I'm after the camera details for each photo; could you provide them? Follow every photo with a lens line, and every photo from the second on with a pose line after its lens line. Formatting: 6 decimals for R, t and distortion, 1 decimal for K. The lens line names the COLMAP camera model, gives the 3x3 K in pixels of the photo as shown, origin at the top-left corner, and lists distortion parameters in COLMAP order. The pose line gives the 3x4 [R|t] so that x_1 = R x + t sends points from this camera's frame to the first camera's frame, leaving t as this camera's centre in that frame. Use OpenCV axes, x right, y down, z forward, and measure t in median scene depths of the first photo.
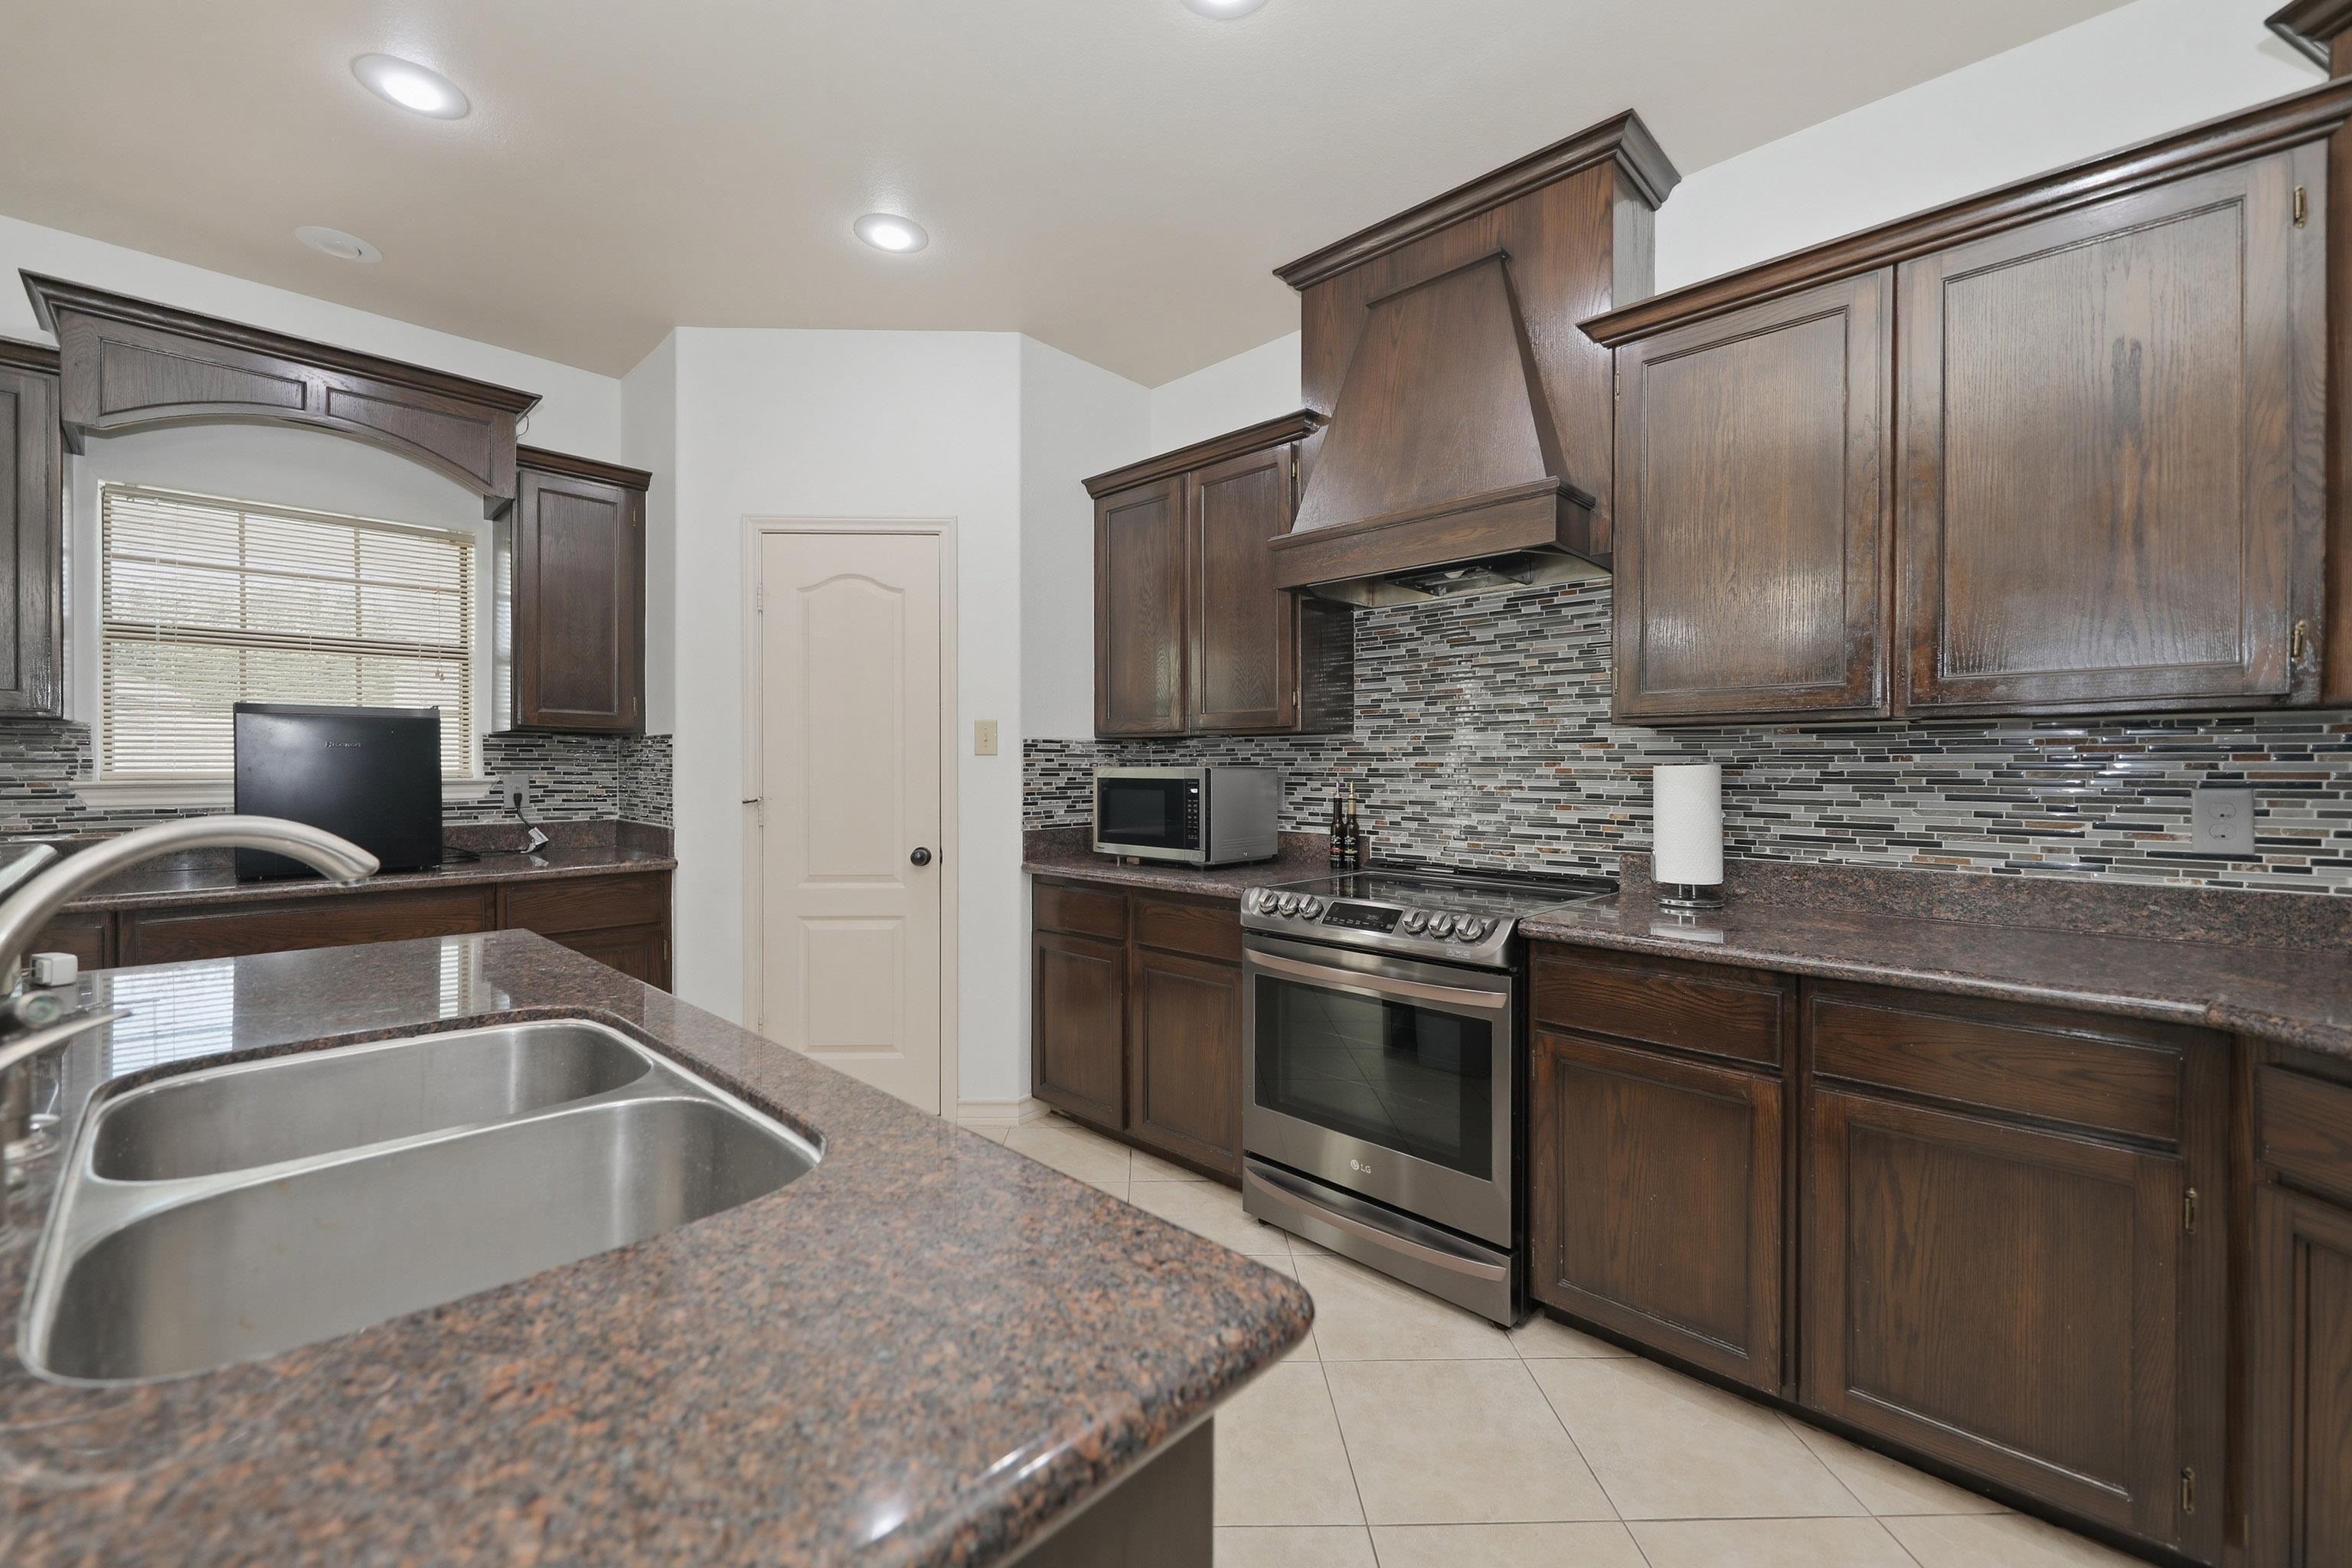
lens RADIAL K [[943.0, 0, 1171.3], [0, 943.0, 773.6], [0, 0, 1]] dist [0.013268, -0.000069]
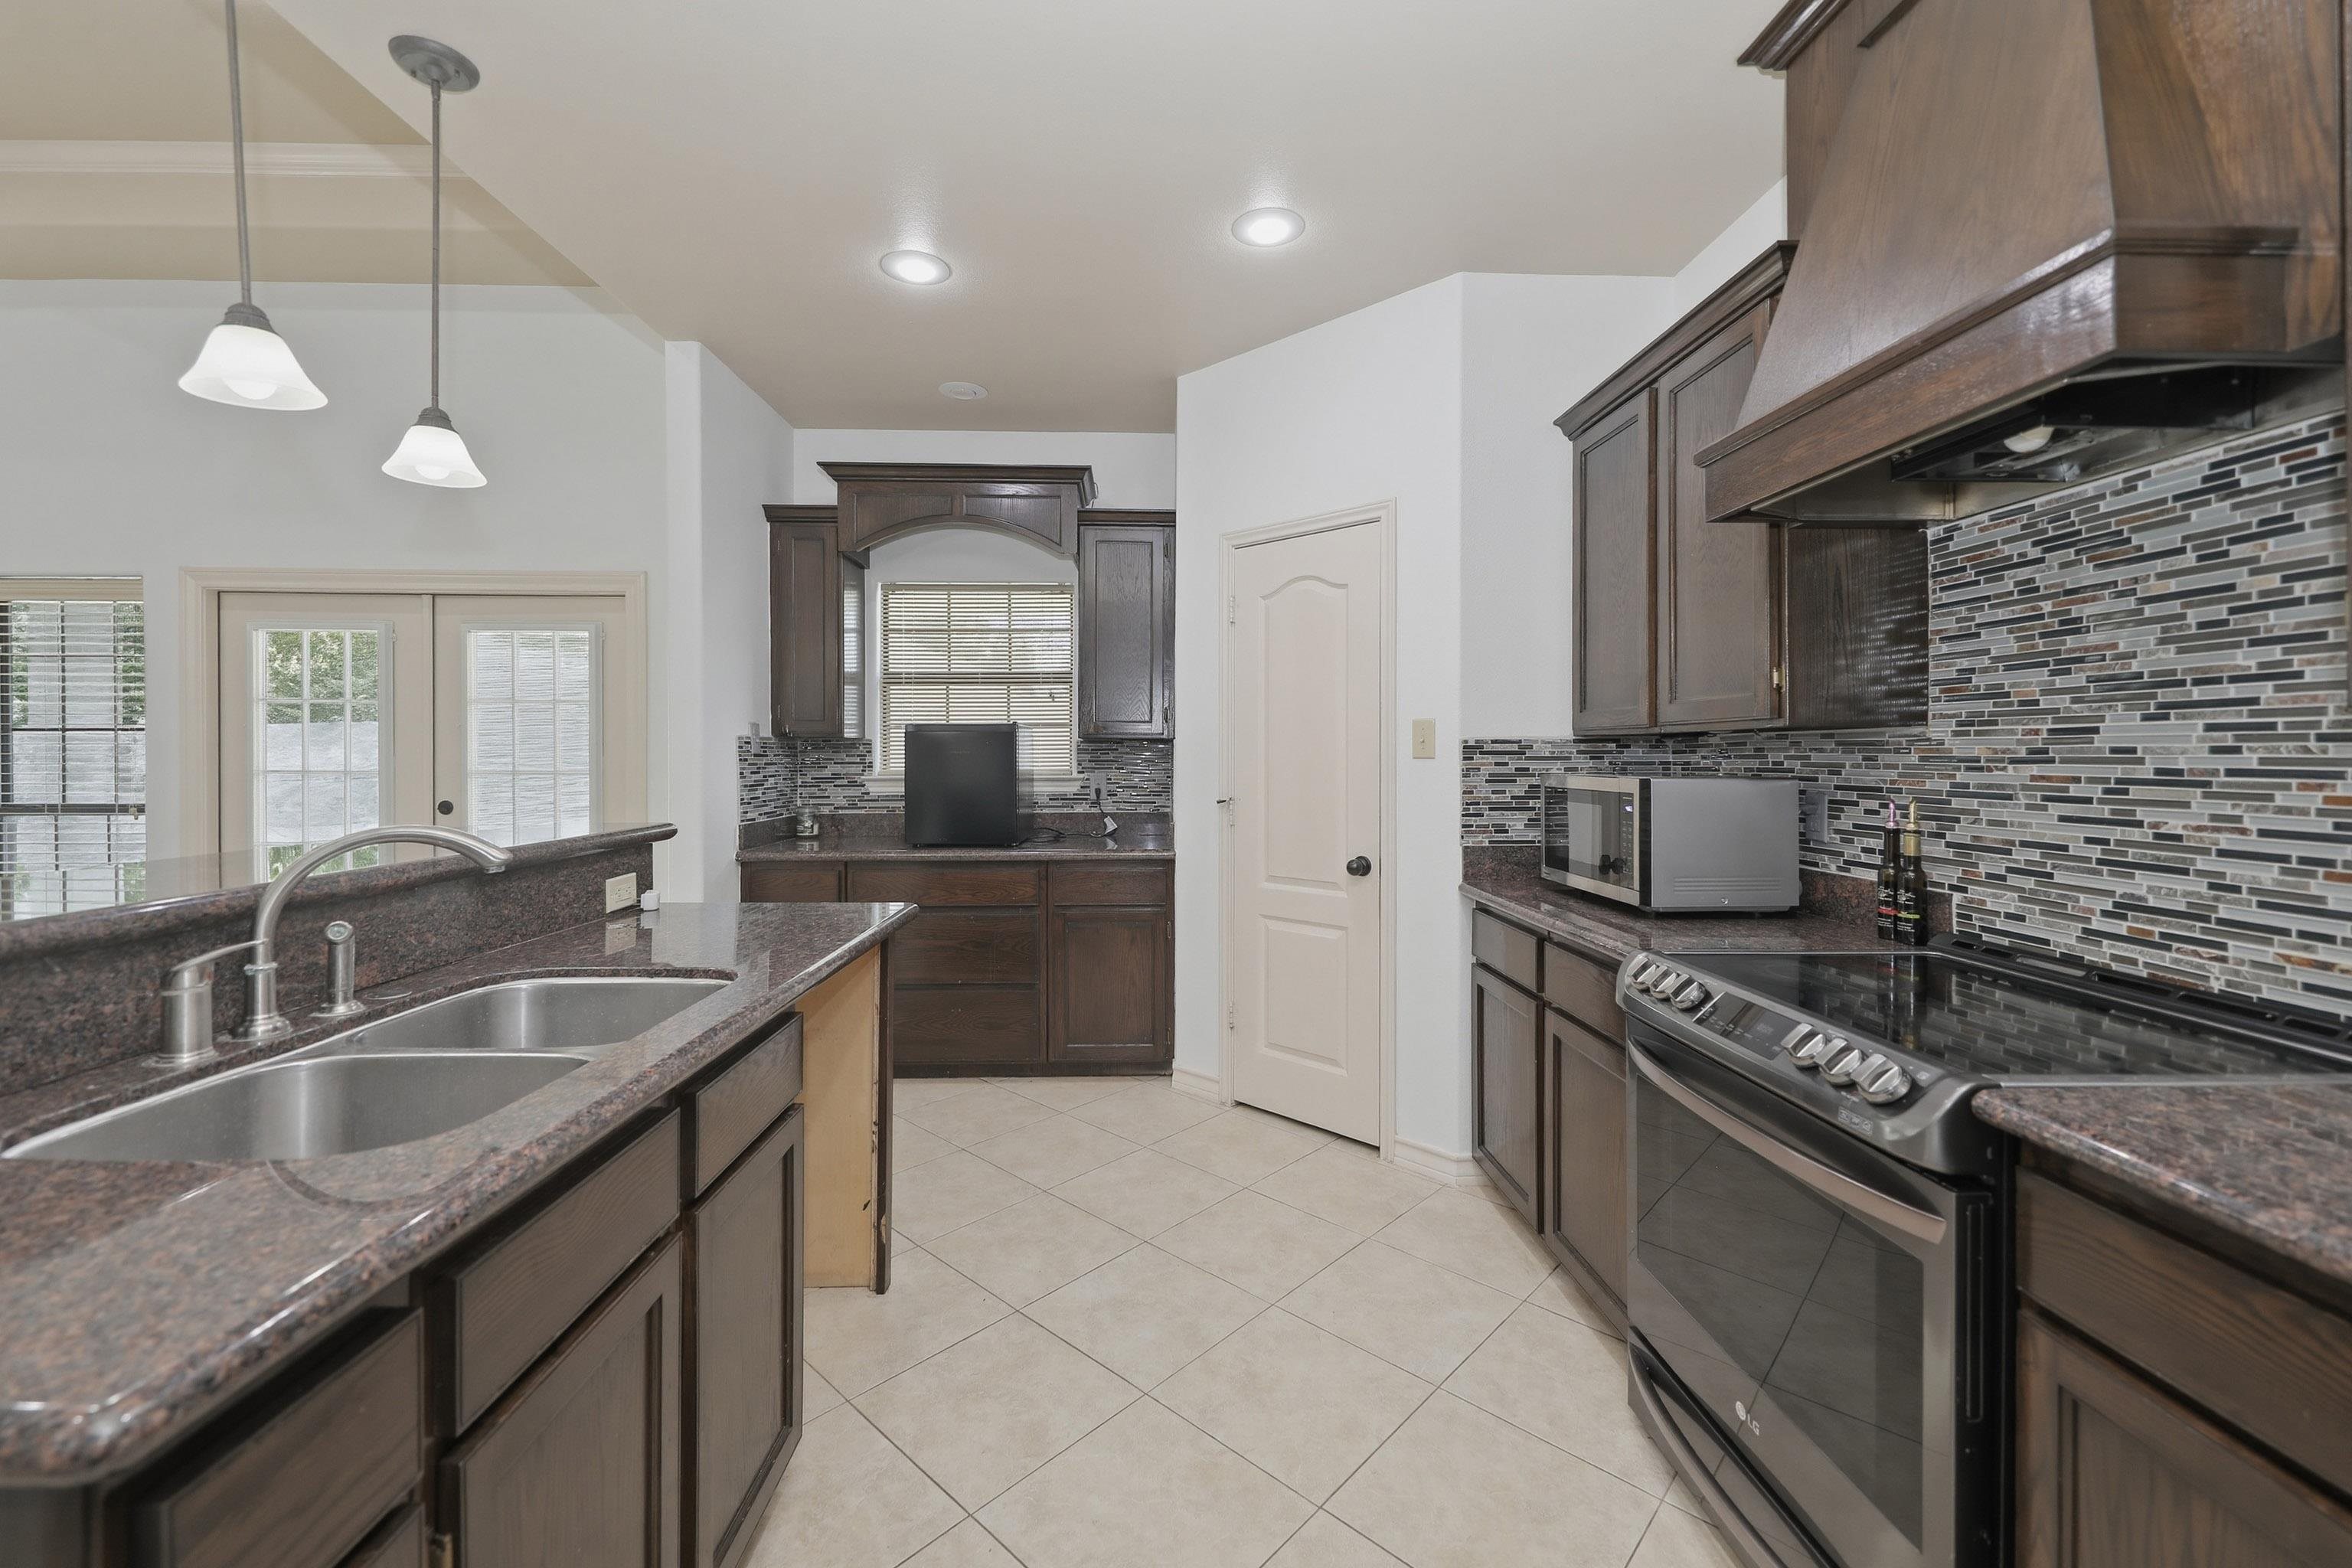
lens RADIAL K [[957.7, 0, 1171.8], [0, 957.7, 752.8], [0, 0, 1]] dist [0.014835, -0.007356]
pose [[0.712283, -0.002632, -0.701888, 0.292028], [-0.003437, 0.999968, -0.007239, -0.018902], [0.701884, 0.007569, 0.712251, 0.203566]]
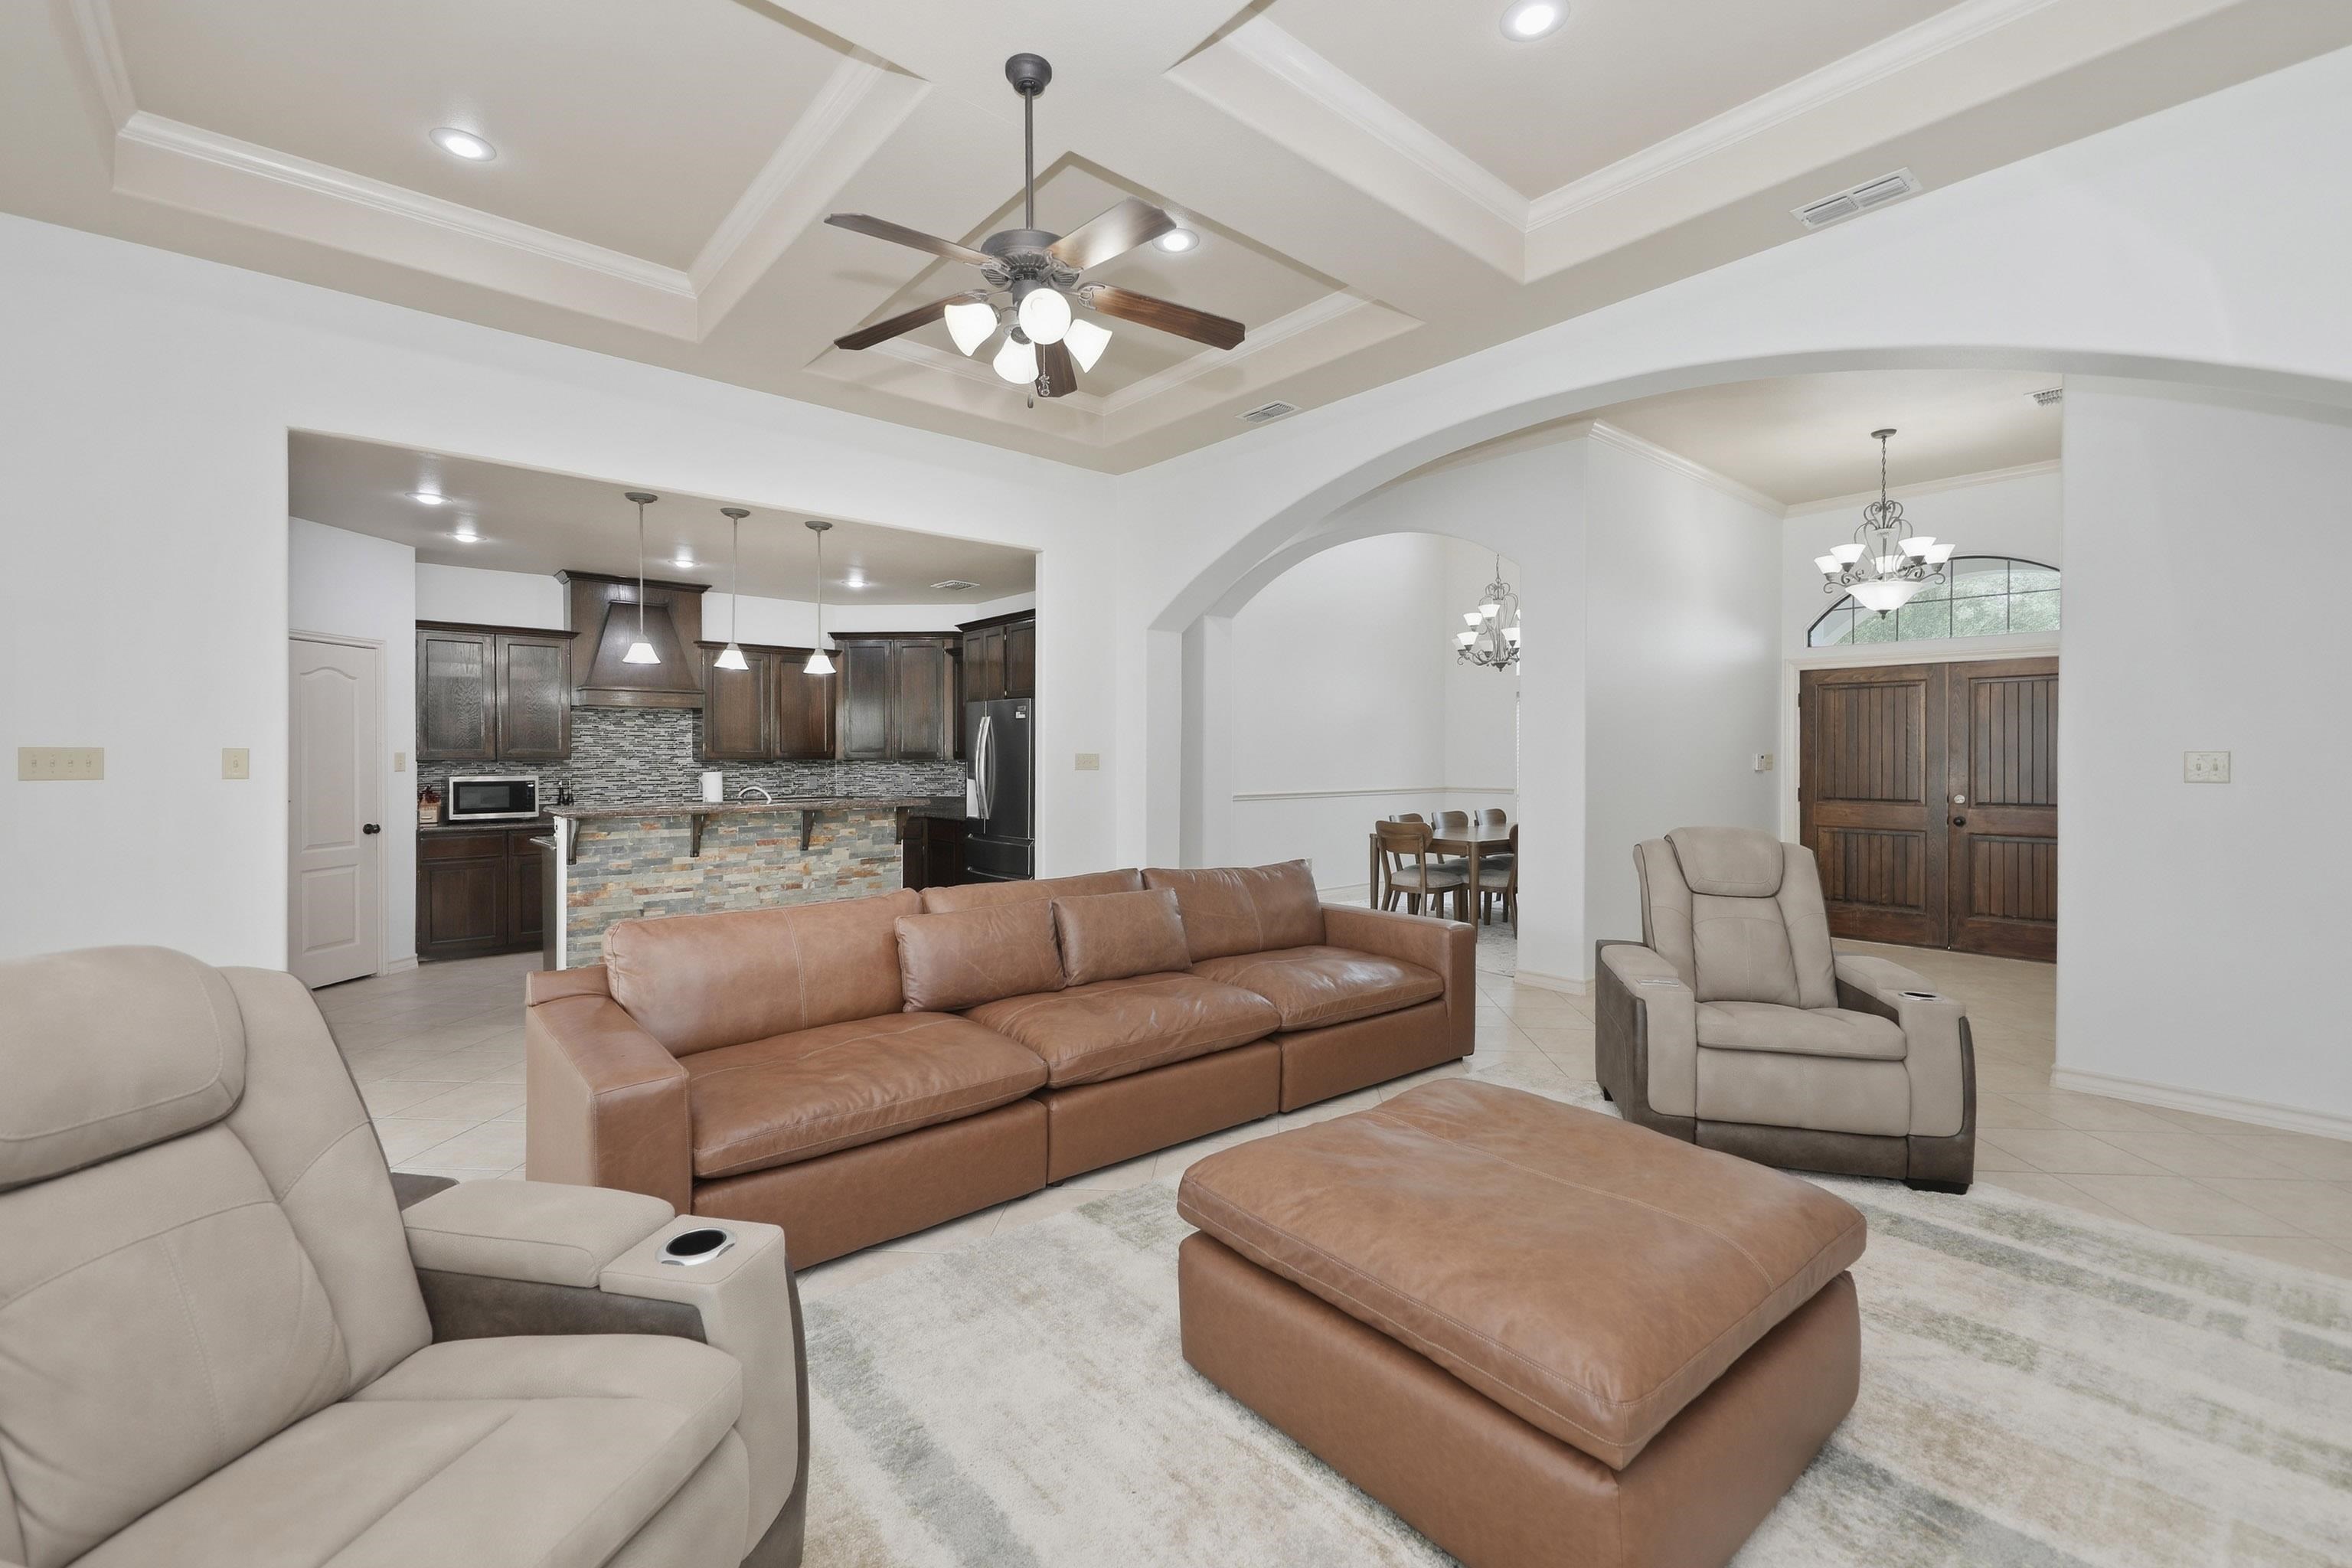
lens RADIAL K [[987.1, 0, 1183.2], [0, 987.1, 754.4], [0, 0, 1]] dist [0.010400, -0.000324]
pose [[0.082987, -0.001568, 0.996549, -2.175662], [0.006566, 0.999978, 0.001026, -0.048859], [-0.996529, 0.006458, 0.082996, -0.744651]]
